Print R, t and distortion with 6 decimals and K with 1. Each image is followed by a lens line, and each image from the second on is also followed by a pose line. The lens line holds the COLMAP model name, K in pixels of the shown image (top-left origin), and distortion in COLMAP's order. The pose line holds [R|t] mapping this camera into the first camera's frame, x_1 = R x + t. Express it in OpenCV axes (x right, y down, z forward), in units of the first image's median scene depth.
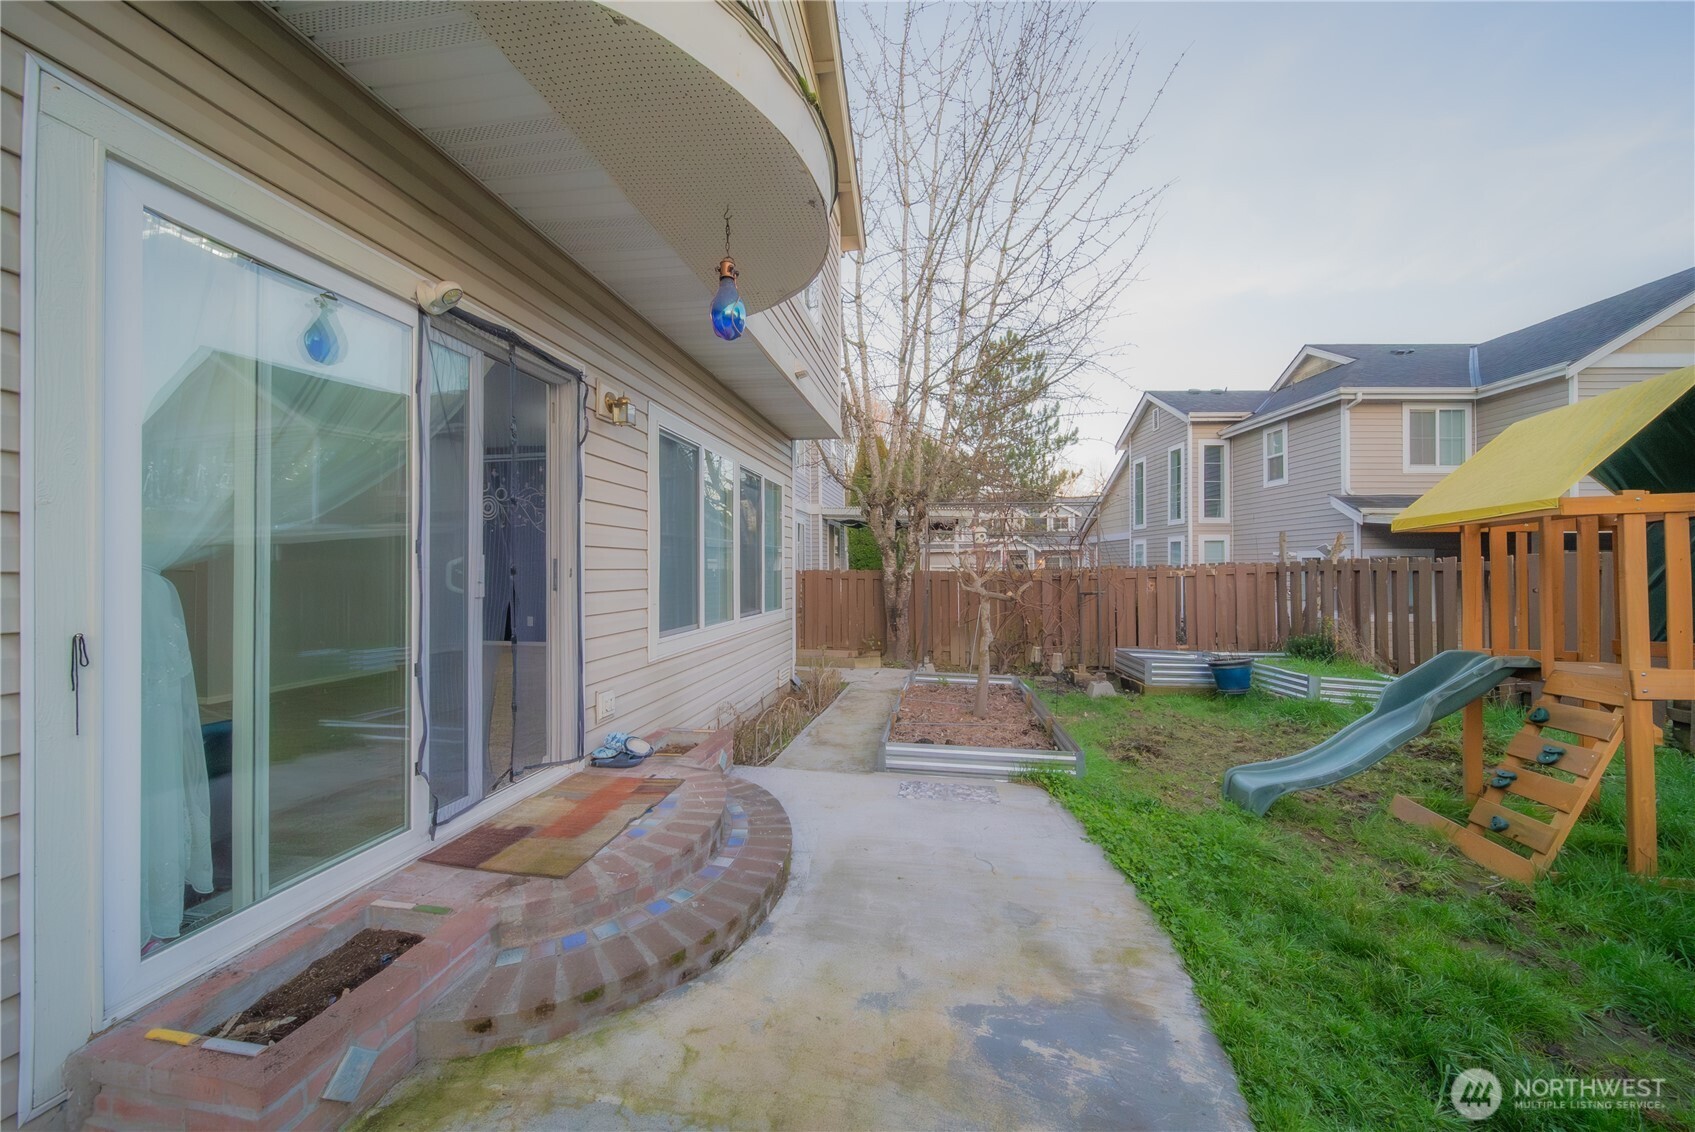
lens RADIAL K [[631.1, 0, 850.2], [0, 631.1, 560.7], [0, 0, 1]] dist [-0.000893, -0.000232]
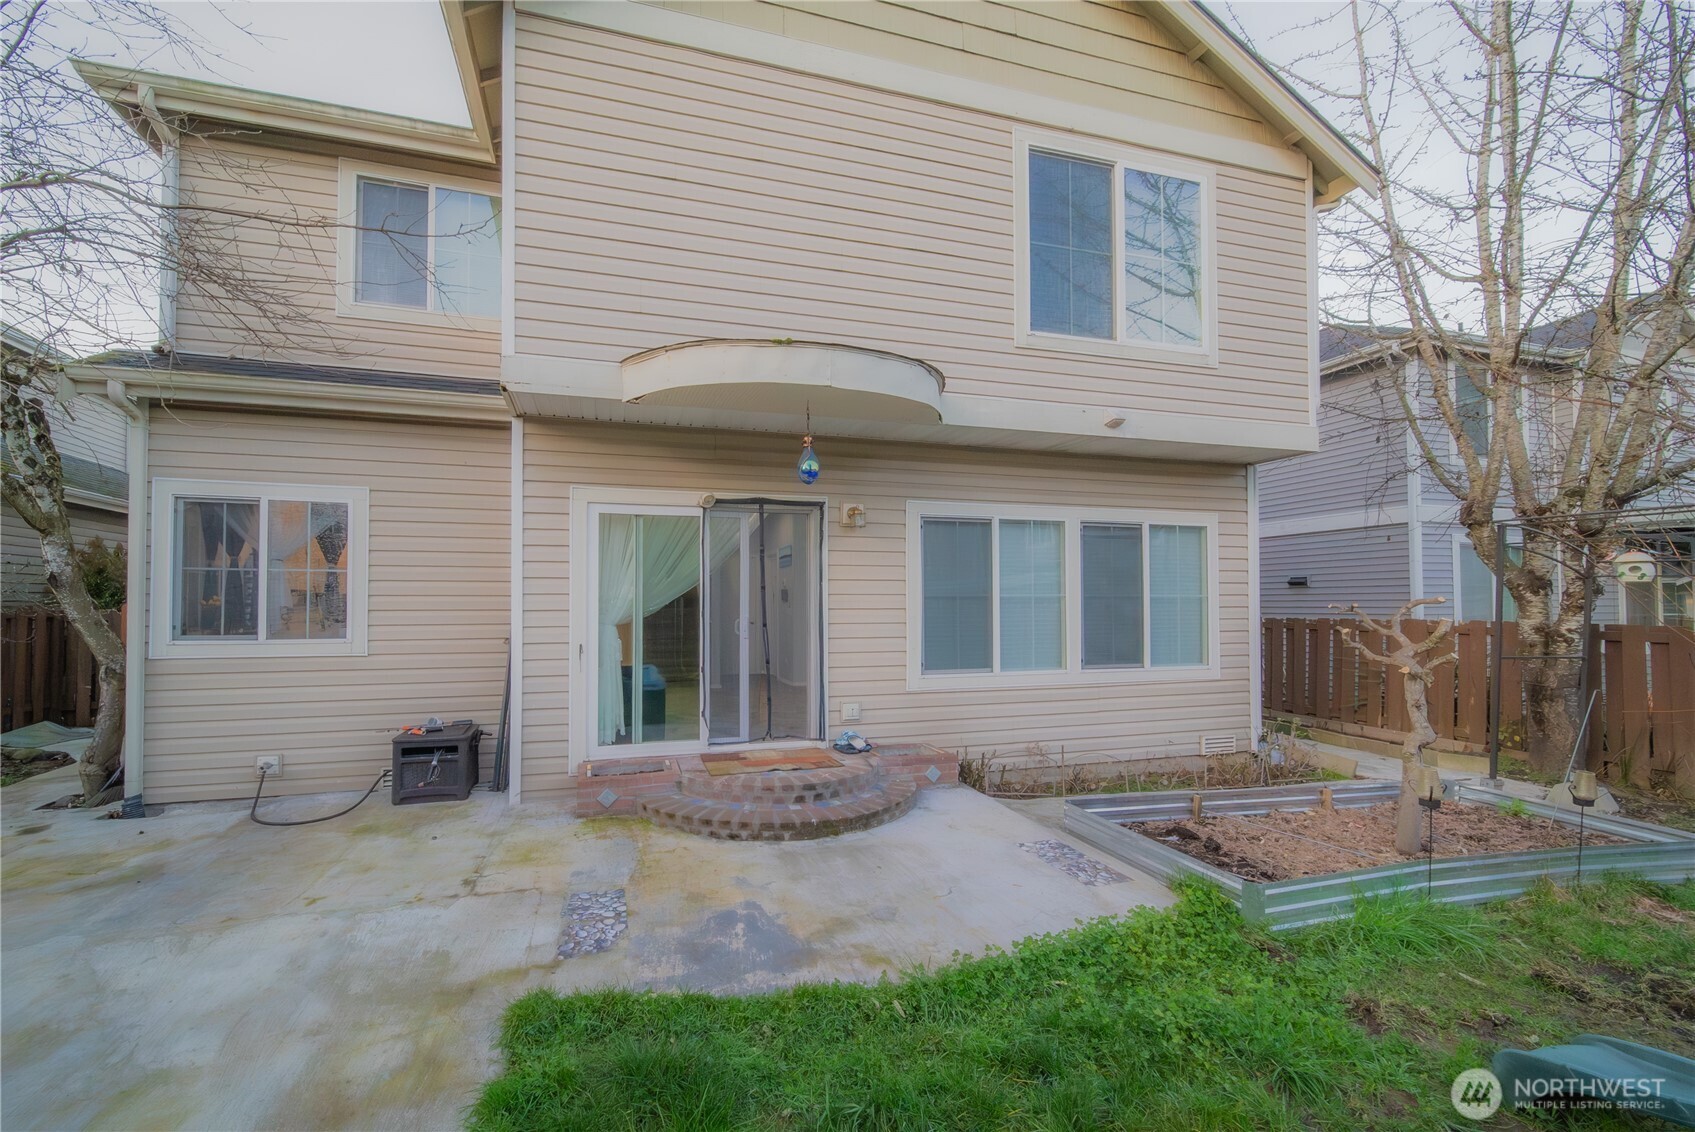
lens RADIAL K [[713.2, 0, 842.5], [0, 713.2, 583.5], [0, 0, 1]] dist [-0.000368, -0.000056]
pose [[0.427695, -0.017571, -0.903752, 1.586331], [0.008702, 0.999845, -0.015321, -0.076308], [0.903881, -0.001312, 0.427781, 0.331189]]
